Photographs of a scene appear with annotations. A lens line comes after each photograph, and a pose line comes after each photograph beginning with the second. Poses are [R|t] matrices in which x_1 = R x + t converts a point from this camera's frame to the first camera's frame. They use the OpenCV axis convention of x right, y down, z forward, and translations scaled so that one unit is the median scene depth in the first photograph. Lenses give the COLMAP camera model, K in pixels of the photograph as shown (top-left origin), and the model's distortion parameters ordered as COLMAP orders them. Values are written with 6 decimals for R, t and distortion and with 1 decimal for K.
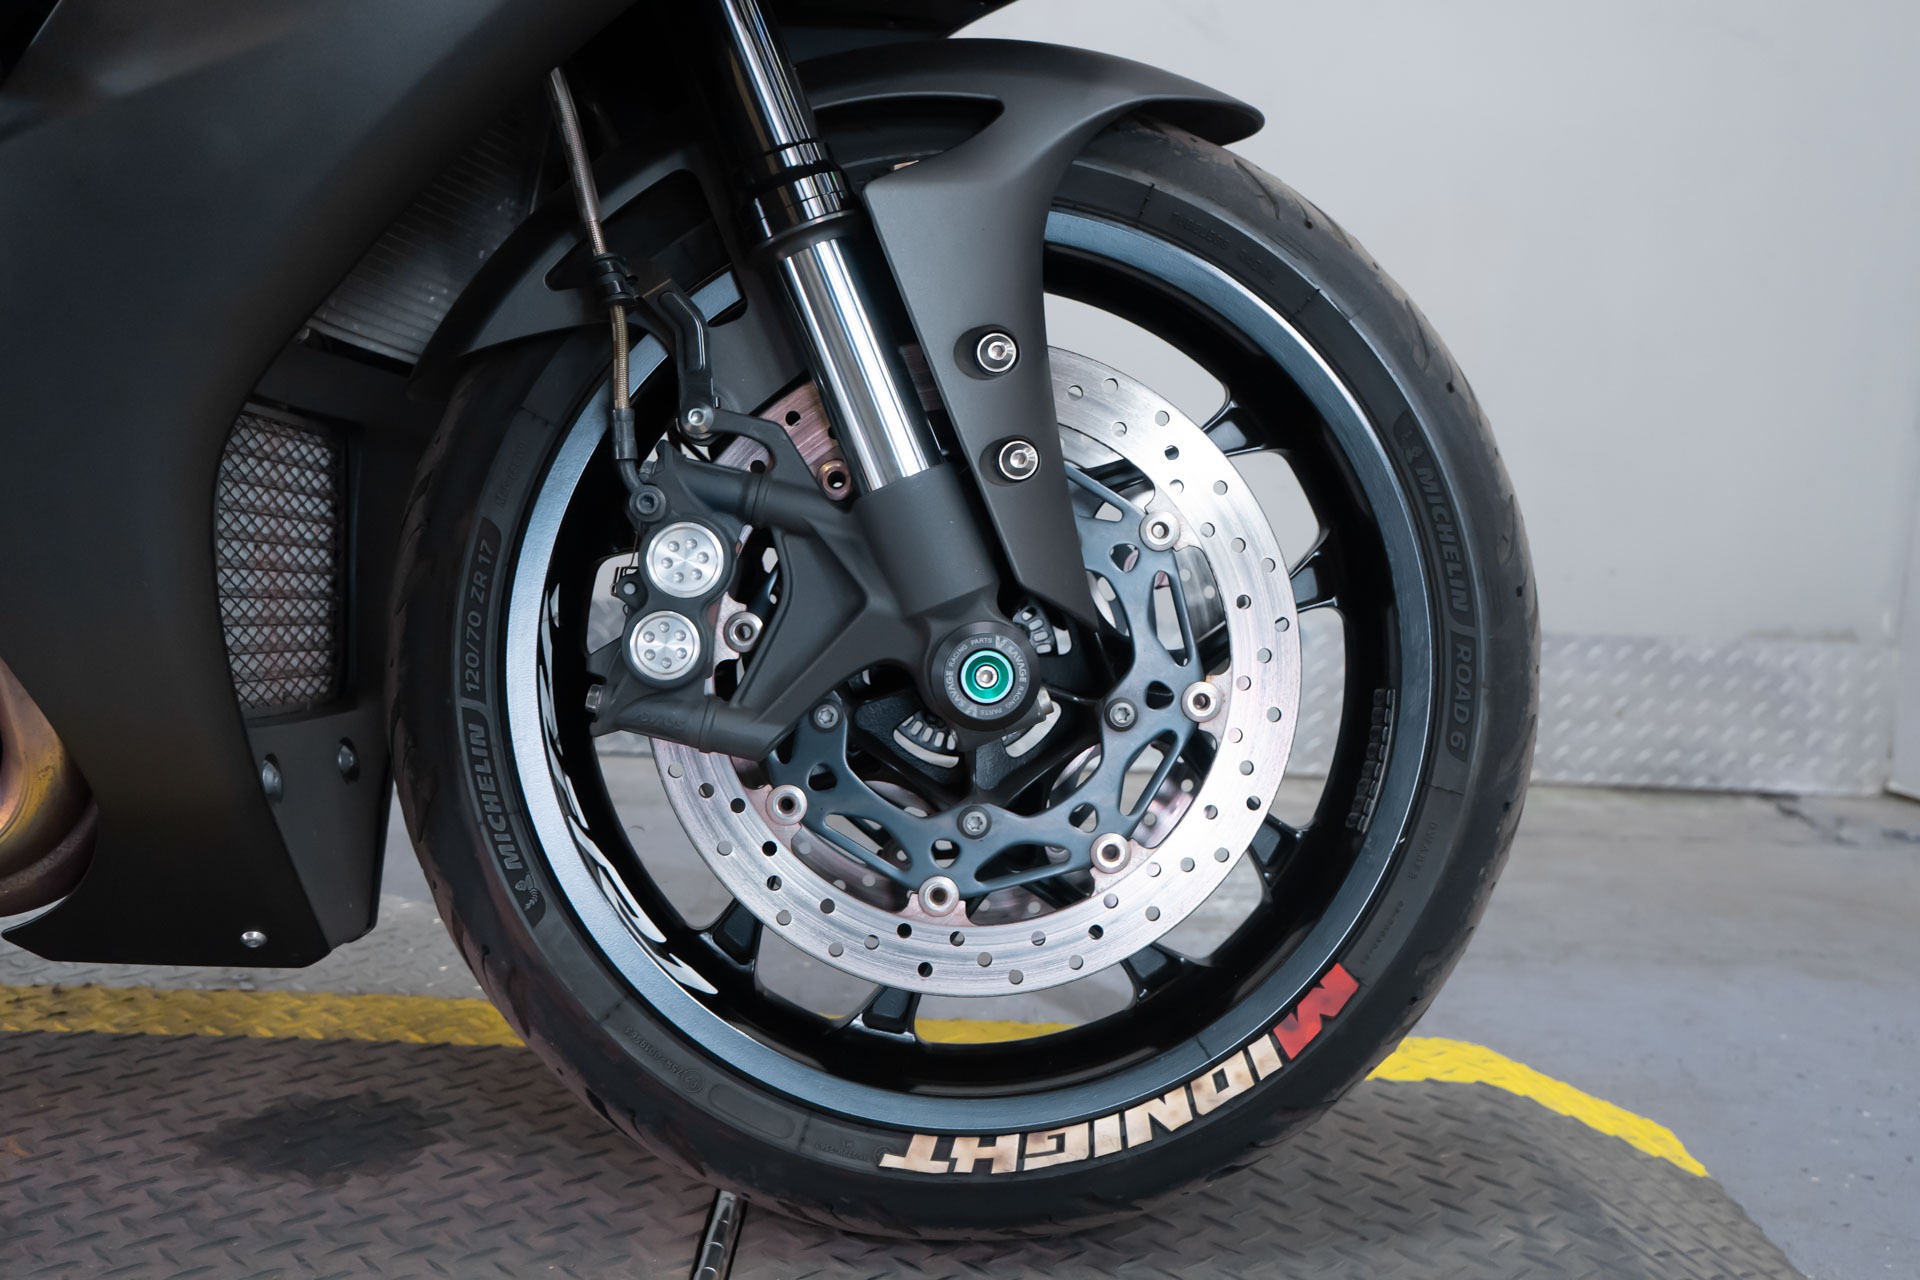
lens RADIAL K [[1931.3, 0, 960.0], [0, 1931.3, 640.0], [0, 0, 1]] dist [0.003391, 0.025700]
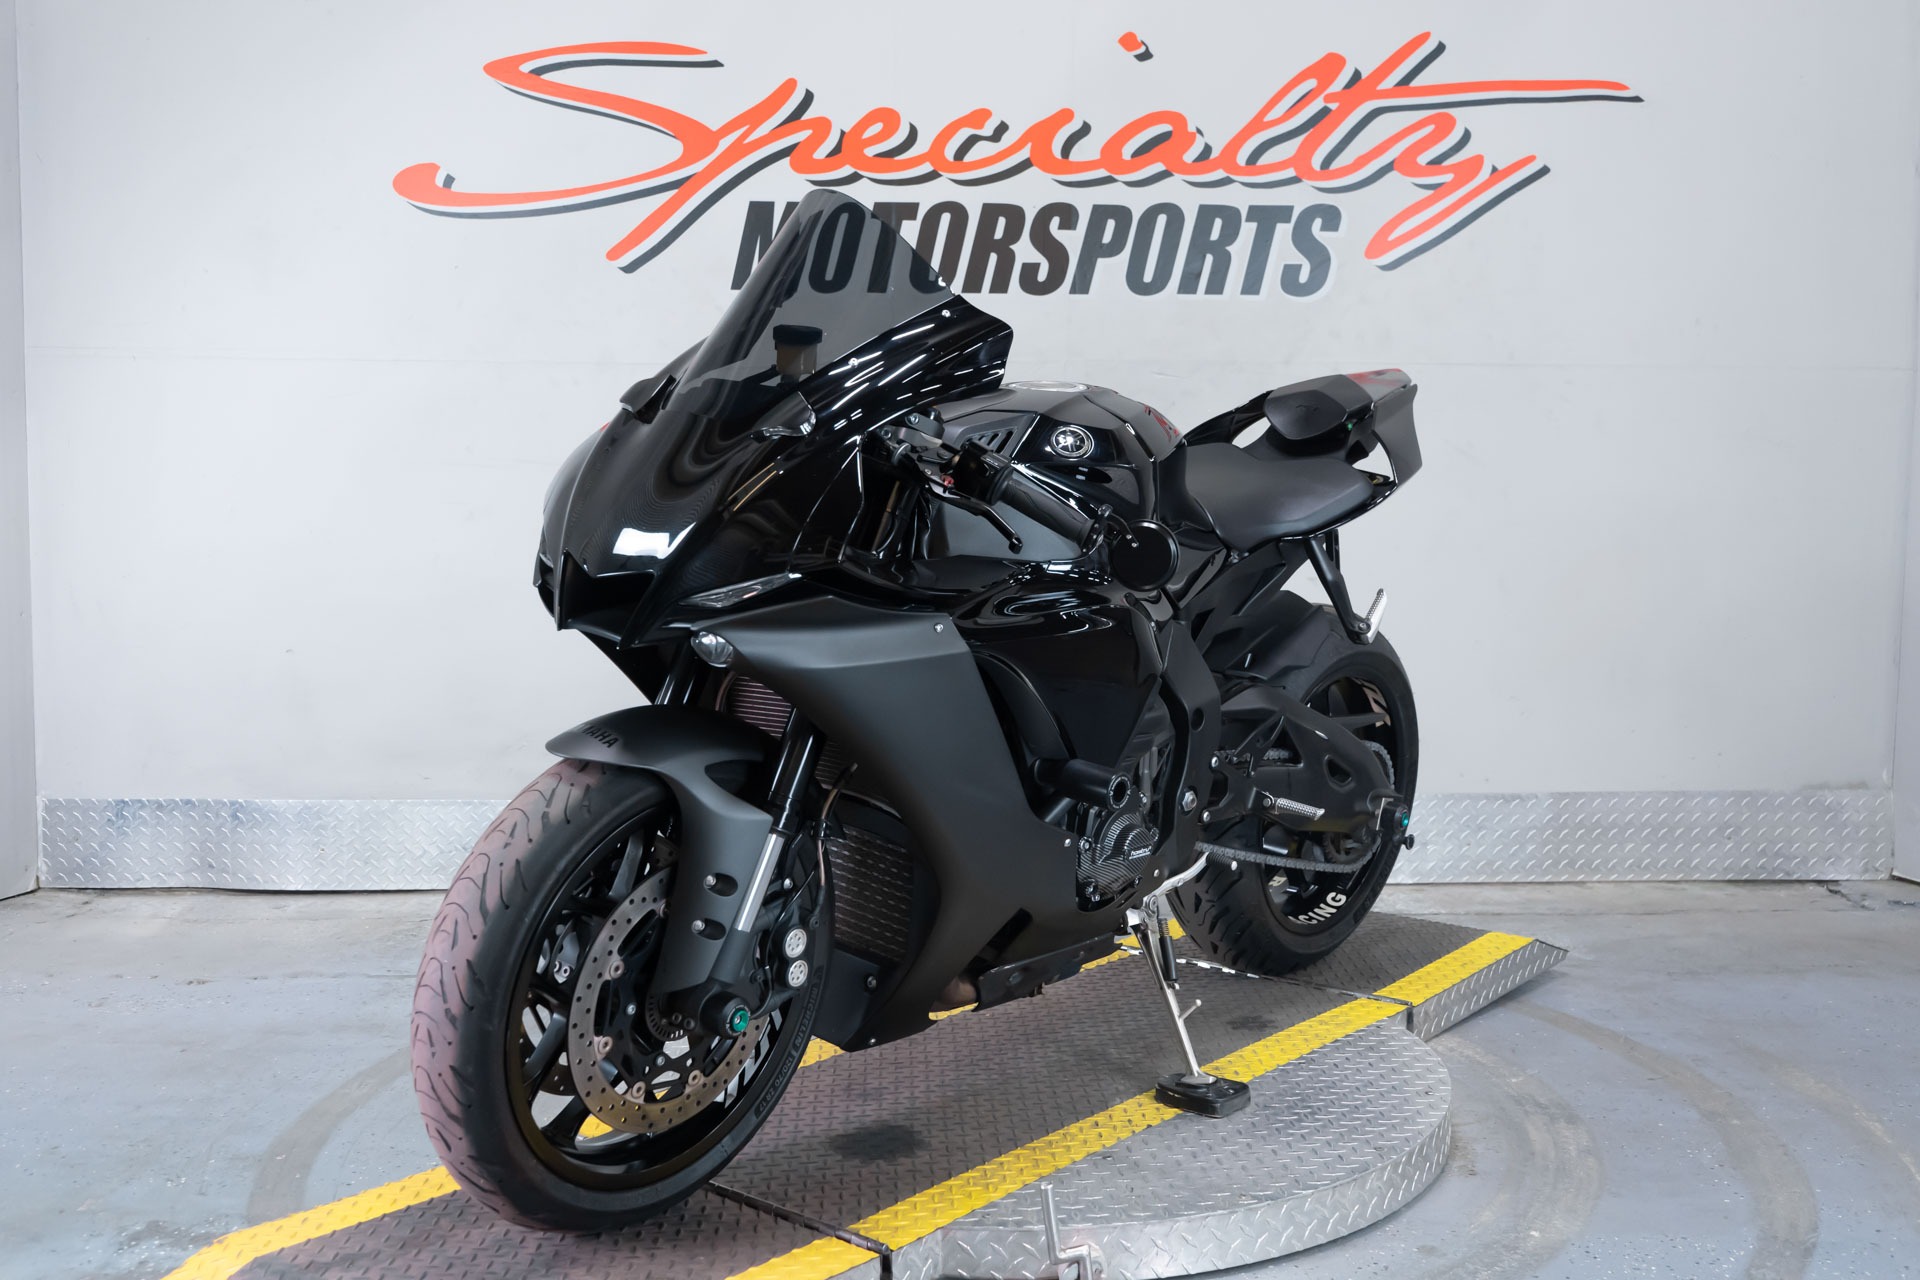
lens RADIAL K [[1979.0, 0, 959.0], [0, 1979.0, 639.3], [0, 0, 1]] dist [0.010041, 0.010741]
pose [[0.998866, -0.044831, -0.016031, -0.296417], [0.043982, 0.997787, -0.049873, -0.077843], [0.018231, 0.049112, 0.998627, -0.752696]]
